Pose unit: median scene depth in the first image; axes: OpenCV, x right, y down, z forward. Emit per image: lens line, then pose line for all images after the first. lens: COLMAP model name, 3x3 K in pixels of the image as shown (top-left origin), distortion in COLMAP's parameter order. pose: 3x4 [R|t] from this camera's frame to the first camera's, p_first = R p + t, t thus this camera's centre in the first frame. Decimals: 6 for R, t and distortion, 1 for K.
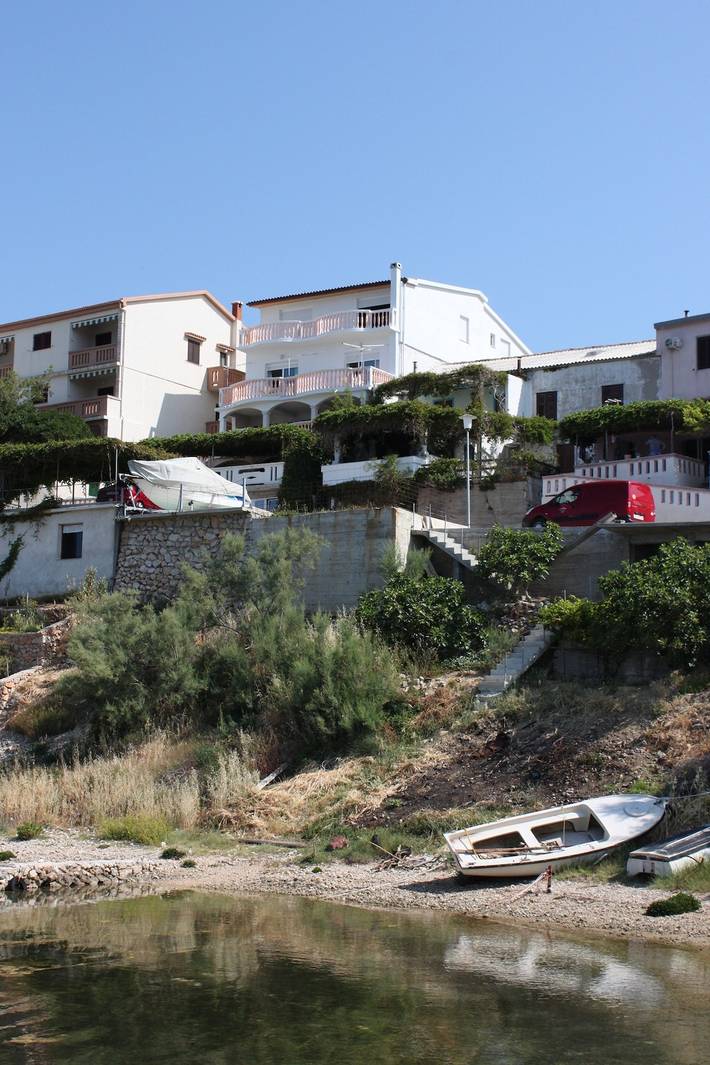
lens RADIAL K [[1198.2, 0, 355.0], [0, 1198.2, 532.5], [0, 0, 1]] dist [-0.276306, -0.000642]
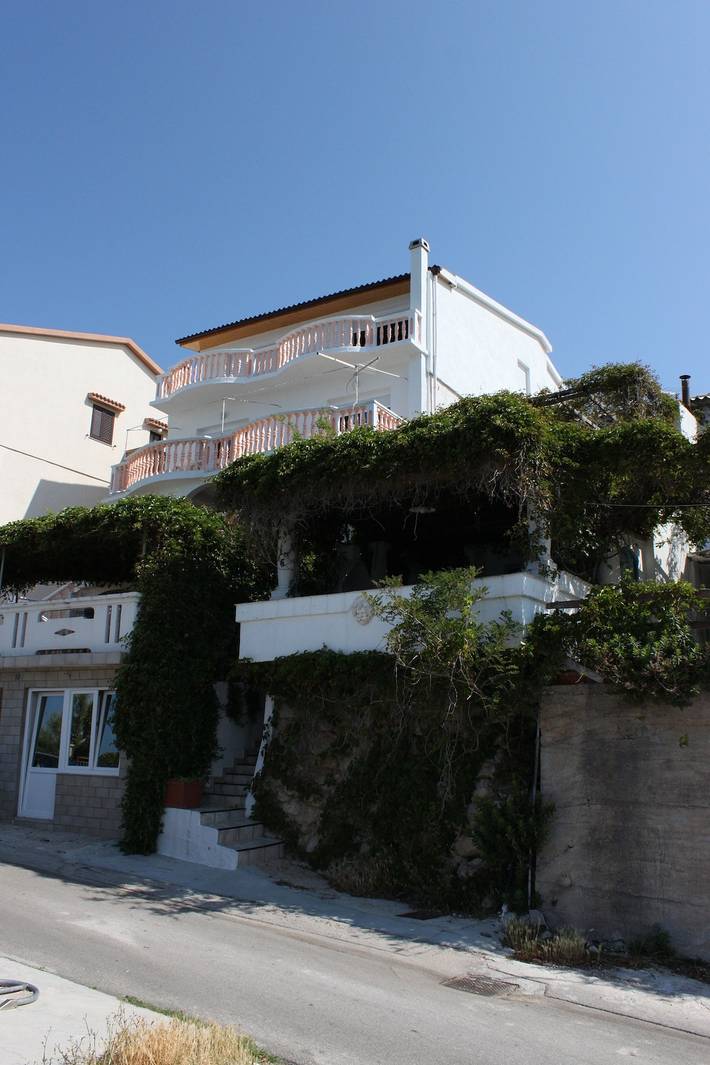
lens RADIAL K [[1198.2, 0, 355.0], [0, 1198.2, 532.5], [0, 0, 1]] dist [-0.276306, -0.000642]
pose [[0.999987, 0.005100, -0.000700, 0.005785], [-0.005146, 0.993661, -0.112302, -0.030672], [0.000123, 0.112304, 0.993674, 0.531440]]
